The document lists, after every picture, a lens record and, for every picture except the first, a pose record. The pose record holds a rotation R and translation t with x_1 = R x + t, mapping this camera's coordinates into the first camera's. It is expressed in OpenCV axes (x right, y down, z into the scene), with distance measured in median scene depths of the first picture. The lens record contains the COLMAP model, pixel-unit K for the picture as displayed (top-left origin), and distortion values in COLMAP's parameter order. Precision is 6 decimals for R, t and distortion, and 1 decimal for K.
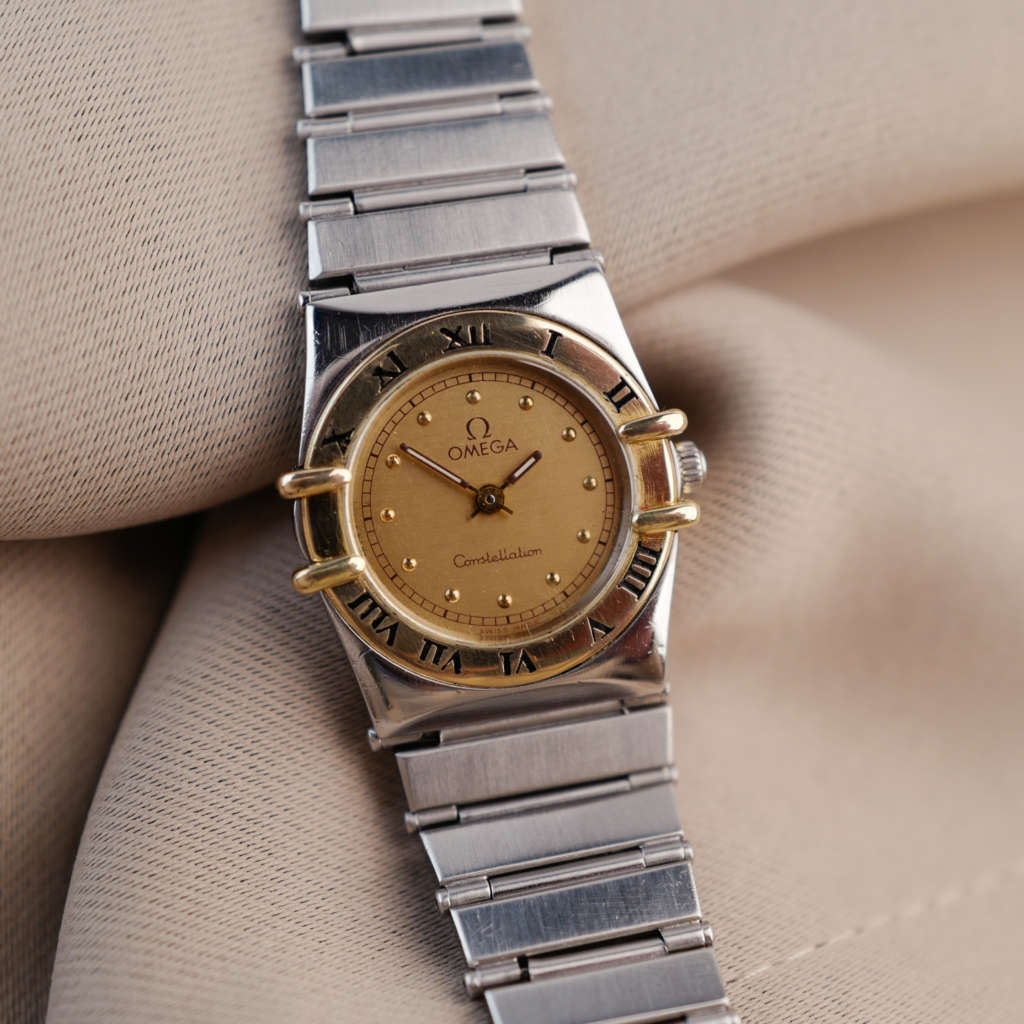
lens RADIAL K [[1637.1, 0, 511.7], [0, 1637.1, 511.1], [0, 0, 1]] dist [-0.032055, 0.000000]
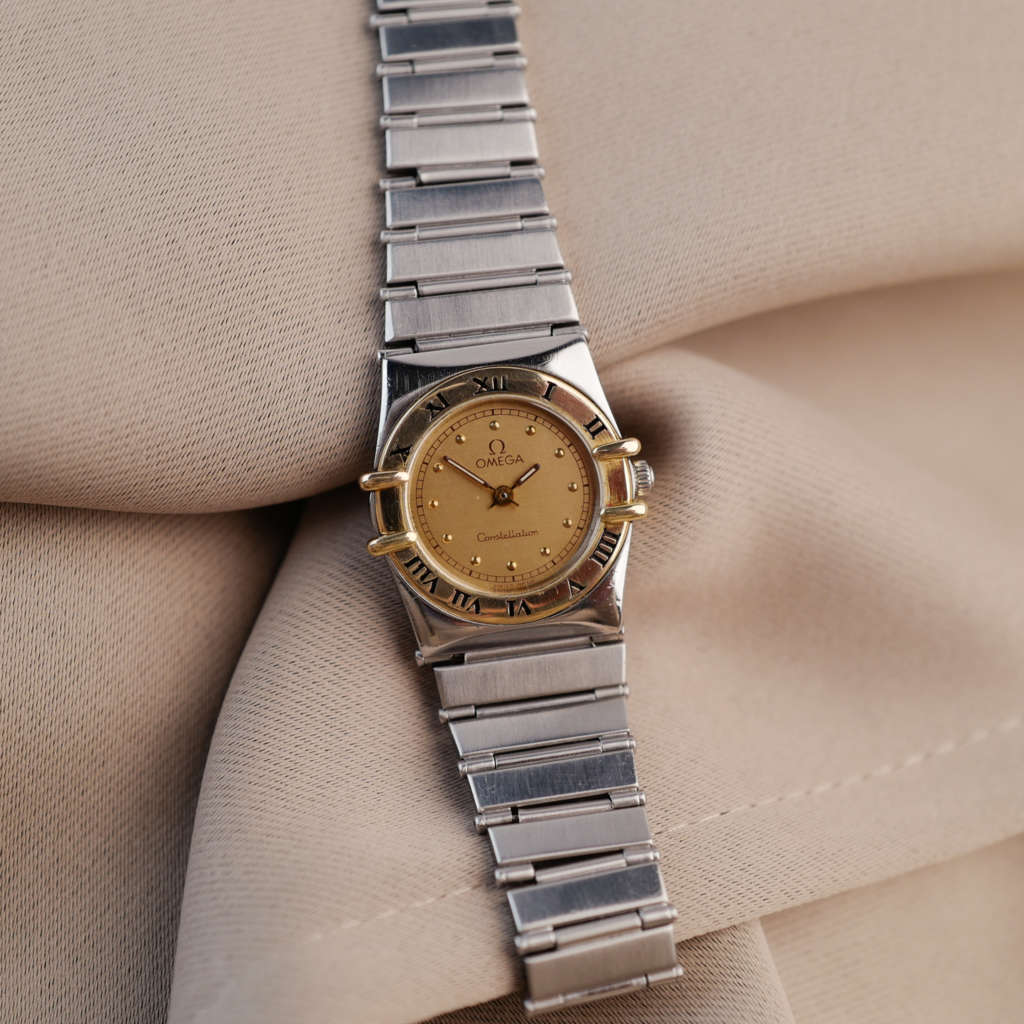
lens RADIAL K [[1637.1, 0, 514.9], [0, 1637.1, 509.4], [0, 0, 1]] dist [-0.032055, 0.000000]
pose [[0.998553, 0.031680, -0.043457, 0.060264], [-0.031864, 0.999486, -0.003544, 0.009626], [0.043322, 0.004923, 0.999049, -0.456159]]
